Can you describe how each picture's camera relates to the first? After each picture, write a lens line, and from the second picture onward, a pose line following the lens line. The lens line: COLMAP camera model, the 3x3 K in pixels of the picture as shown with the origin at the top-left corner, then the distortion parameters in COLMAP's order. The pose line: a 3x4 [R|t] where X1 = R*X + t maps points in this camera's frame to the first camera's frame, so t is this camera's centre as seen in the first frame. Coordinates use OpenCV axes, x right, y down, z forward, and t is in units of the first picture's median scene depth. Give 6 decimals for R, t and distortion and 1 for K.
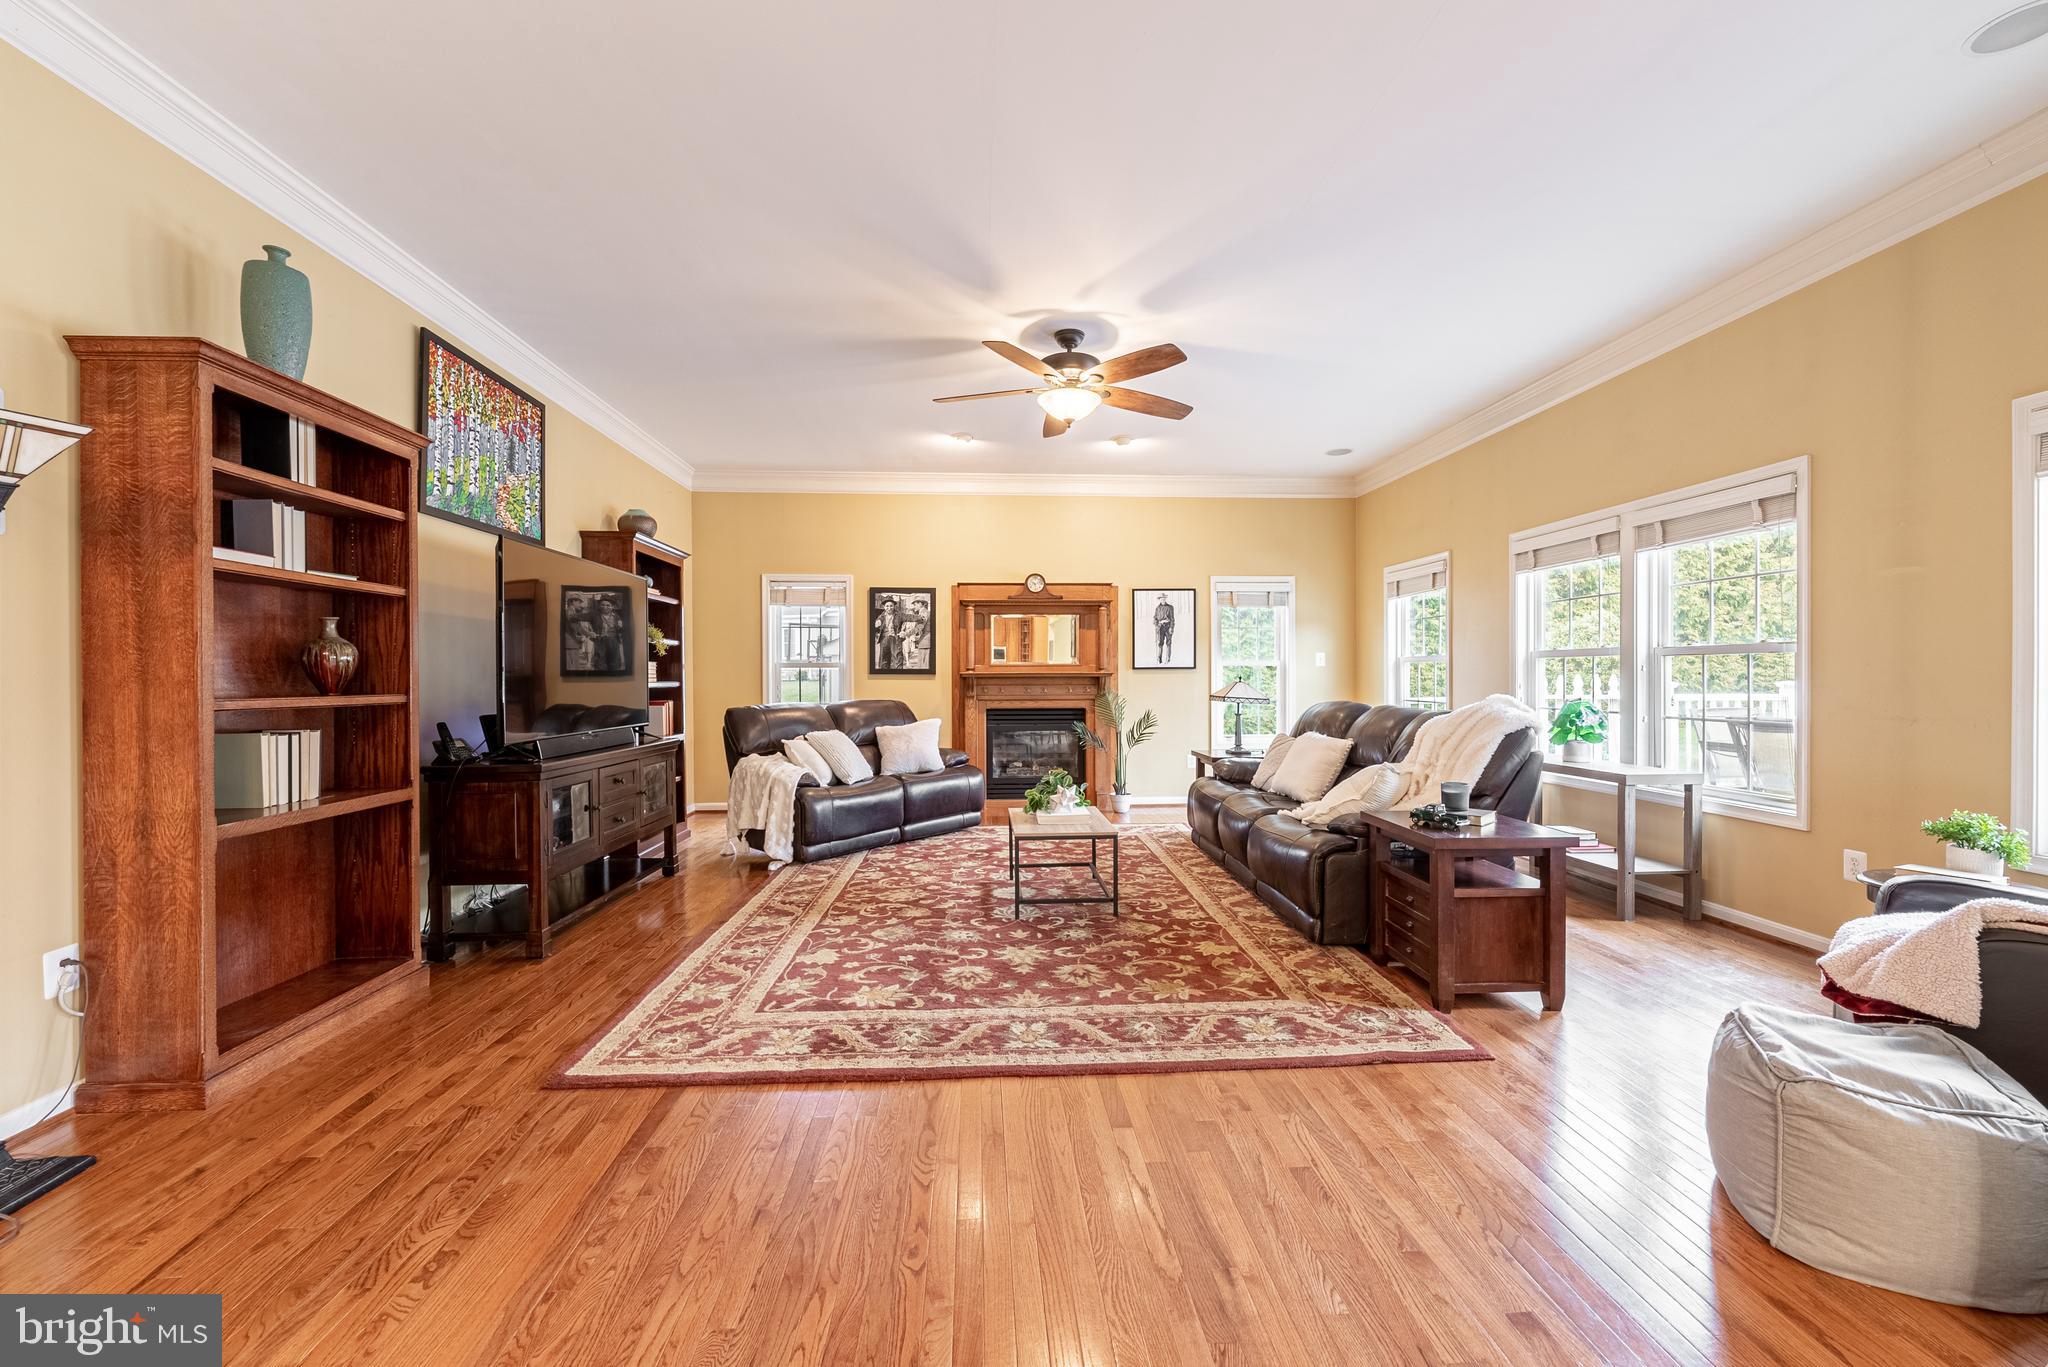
lens RADIAL K [[829.4, 0, 1031.6], [0, 829.4, 682.4], [0, 0, 1]] dist [0.001485, -0.002175]
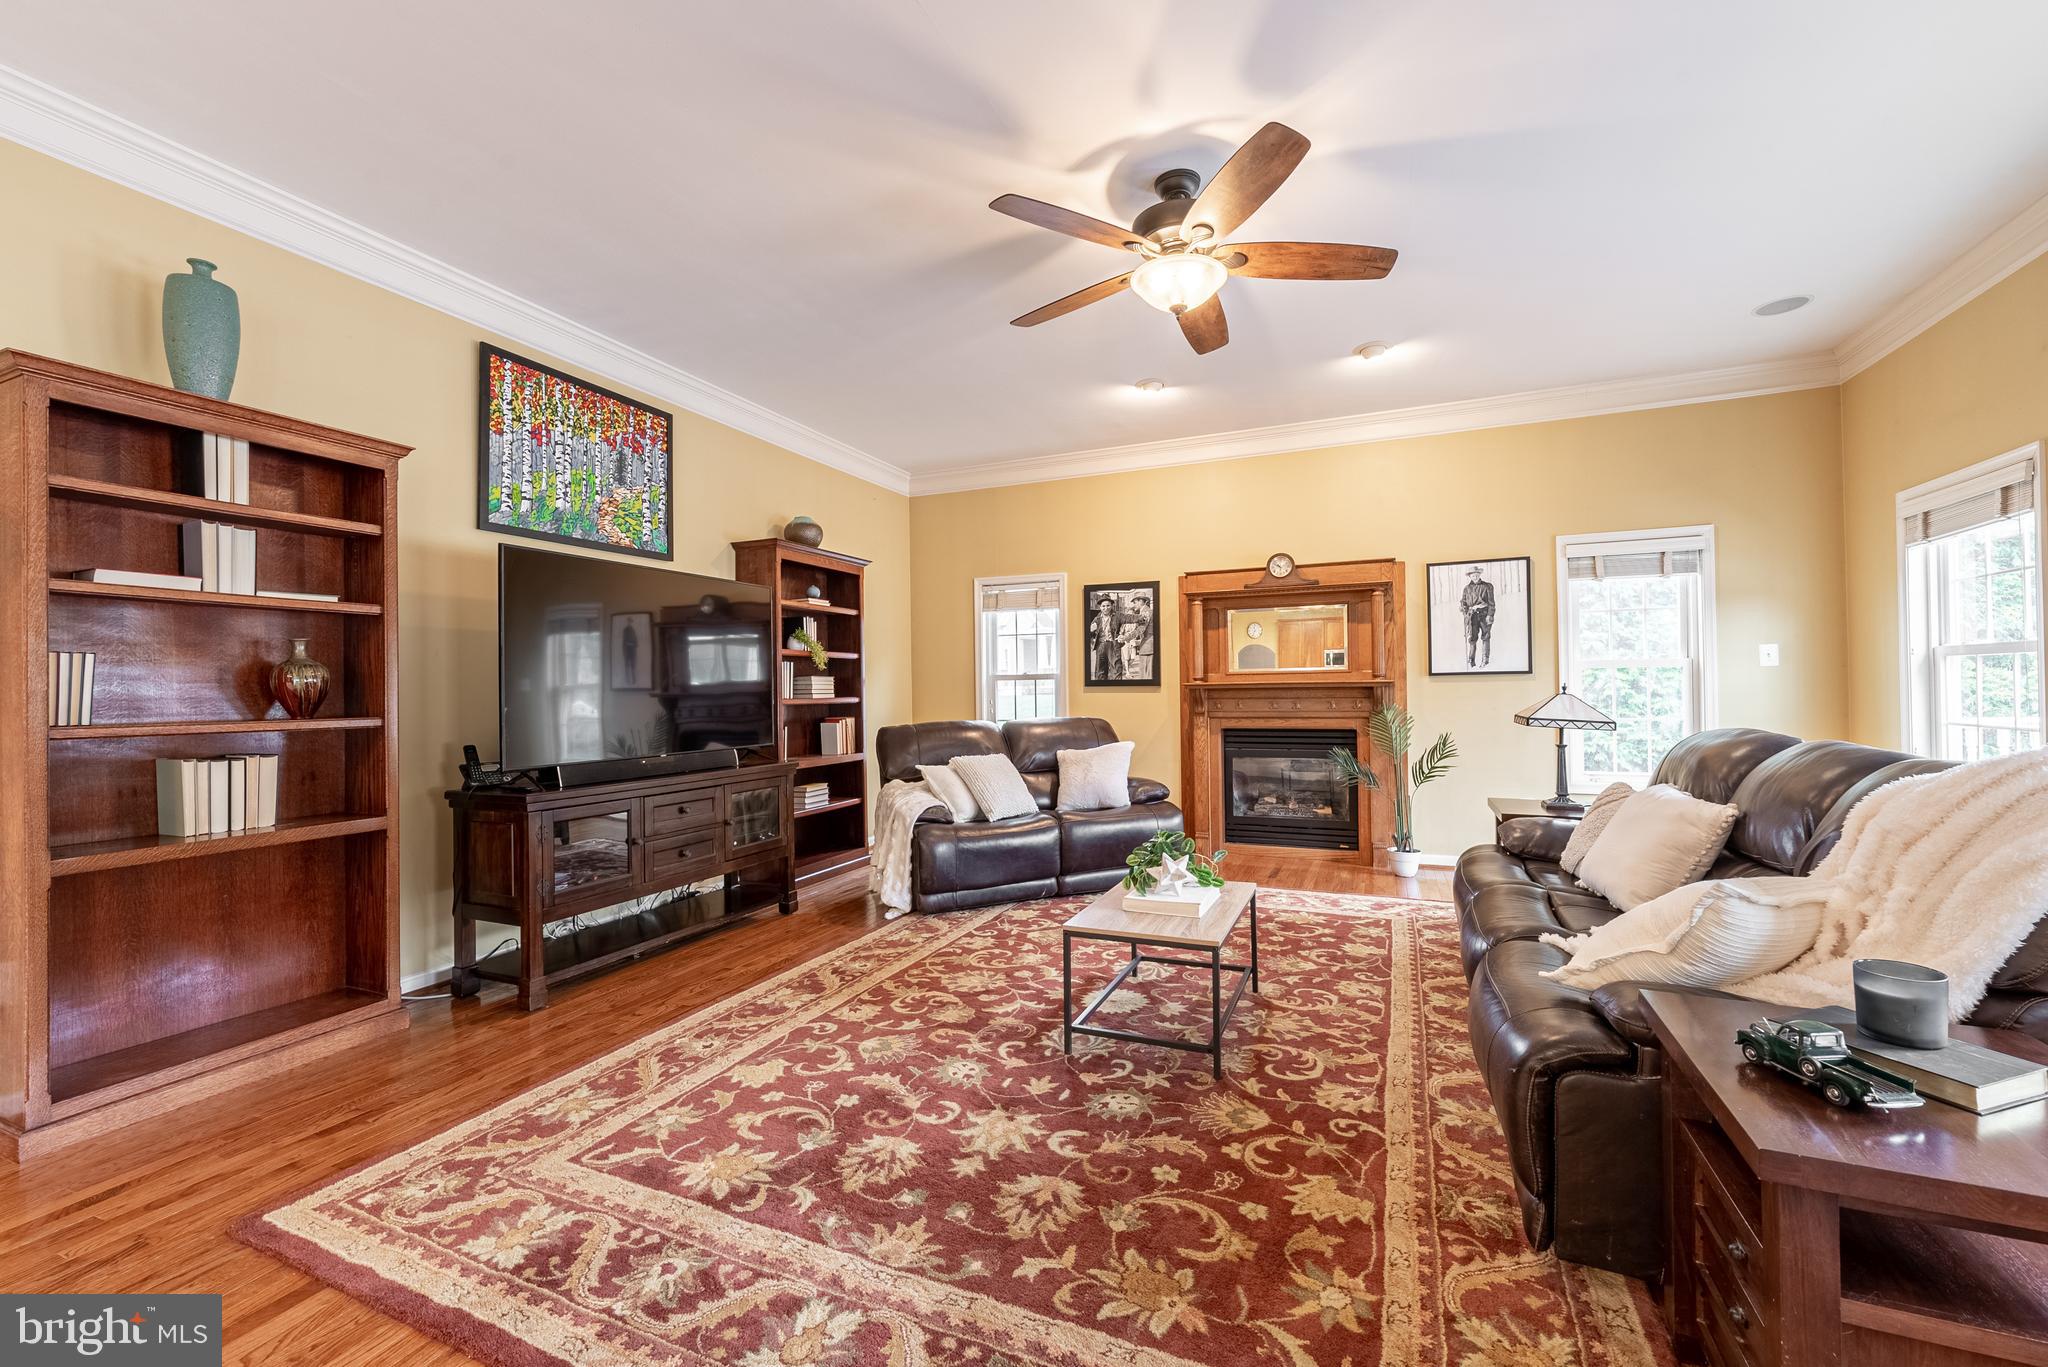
lens RADIAL K [[829.4, 0, 1032.2], [0, 829.4, 681.8], [0, 0, 1]] dist [0.001485, -0.002175]
pose [[0.891889, -0.012809, -0.452074, 0.265228], [0.007566, 0.999882, -0.013404, -0.006484], [0.452192, 0.008534, 0.891880, 0.387292]]
